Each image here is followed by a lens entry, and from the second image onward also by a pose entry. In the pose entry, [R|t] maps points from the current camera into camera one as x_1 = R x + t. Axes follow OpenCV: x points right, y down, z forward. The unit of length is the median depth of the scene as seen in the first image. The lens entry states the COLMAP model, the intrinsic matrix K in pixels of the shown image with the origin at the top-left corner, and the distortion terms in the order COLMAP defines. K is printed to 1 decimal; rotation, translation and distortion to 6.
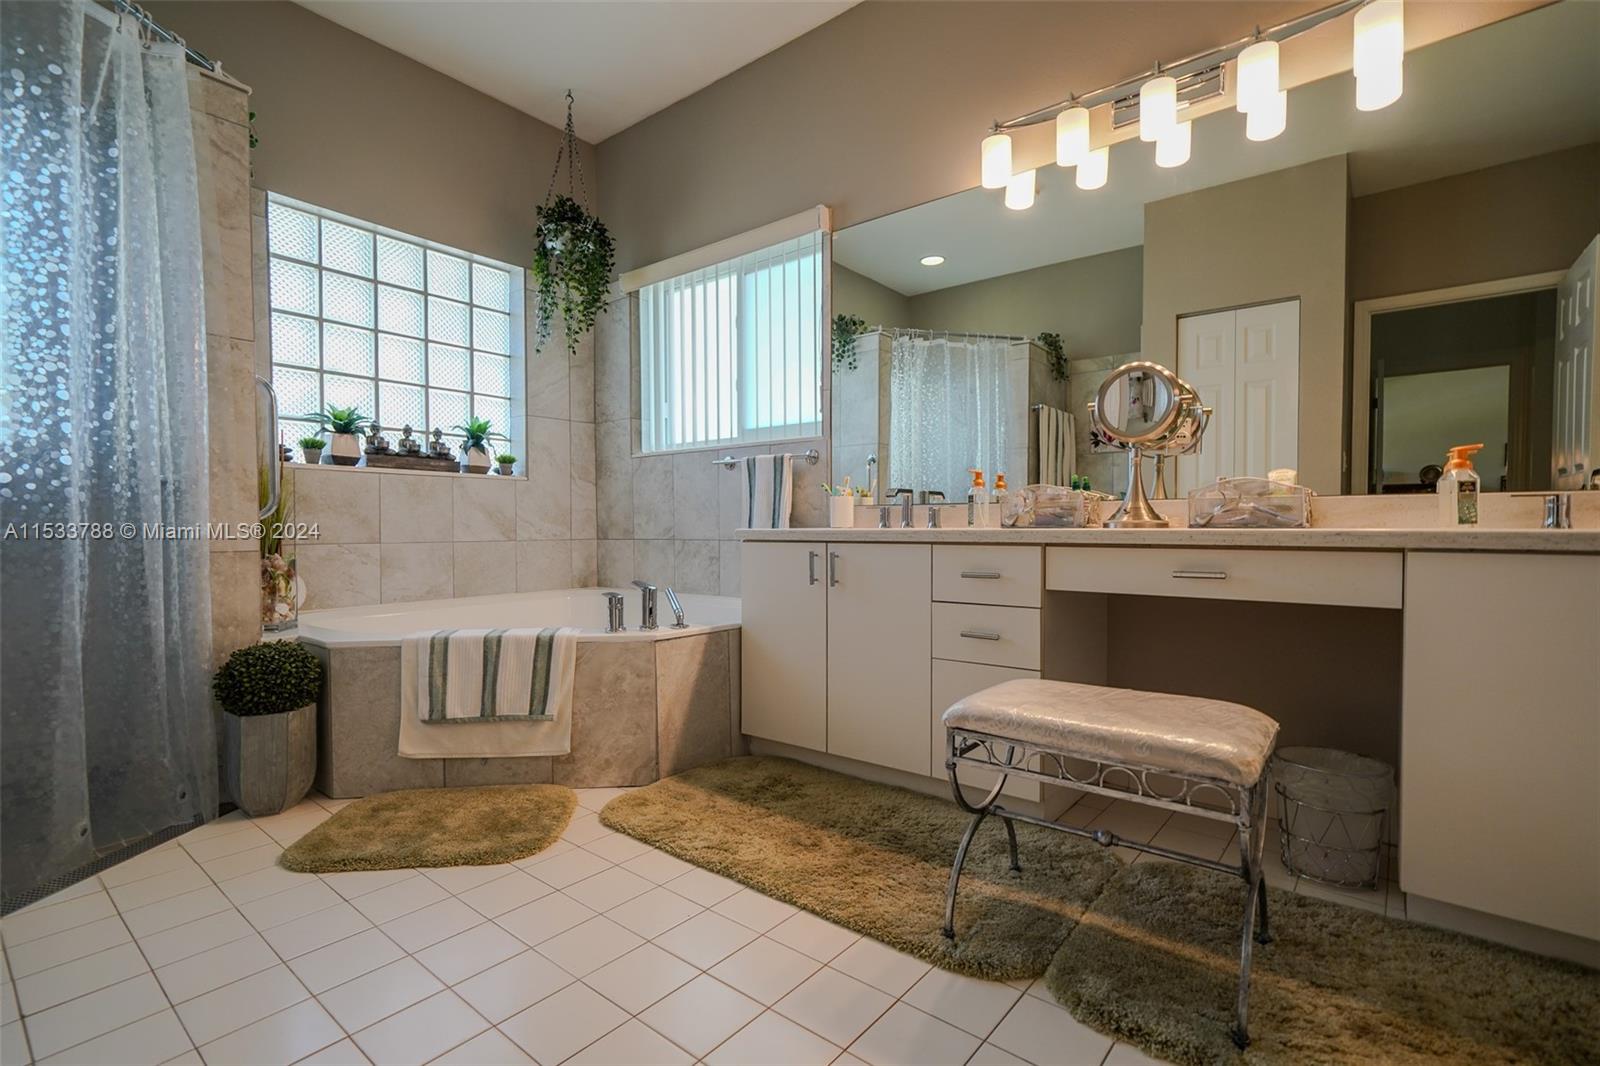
lens RADIAL K [[731.2, 0, 797.8], [0, 731.2, 536.6], [0, 0, 1]] dist [0.012968, 0.000382]
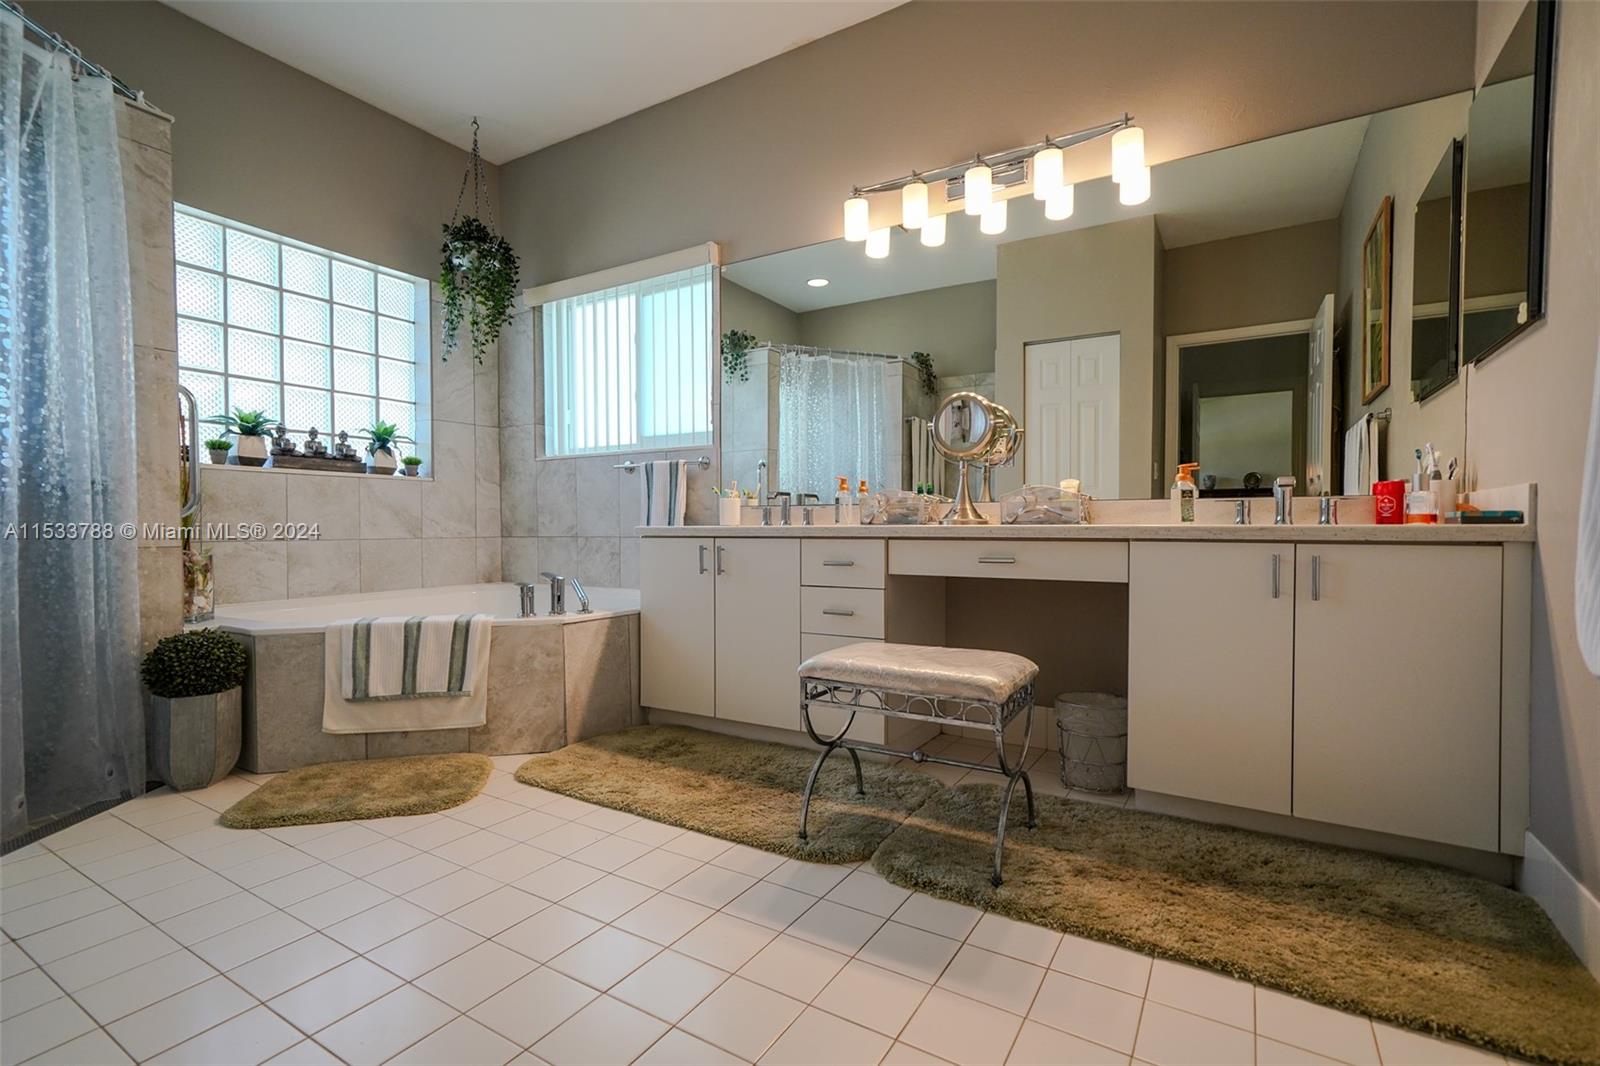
lens RADIAL K [[731.2, 0, 797.8], [0, 731.2, 536.6], [0, 0, 1]] dist [0.012968, 0.000382]
pose [[0.991077, -0.002455, 0.133266, 0.017265], [0.002476, 0.999997, 0.000002, 0.007268], [-0.133265, 0.000328, 0.991080, -0.195657]]
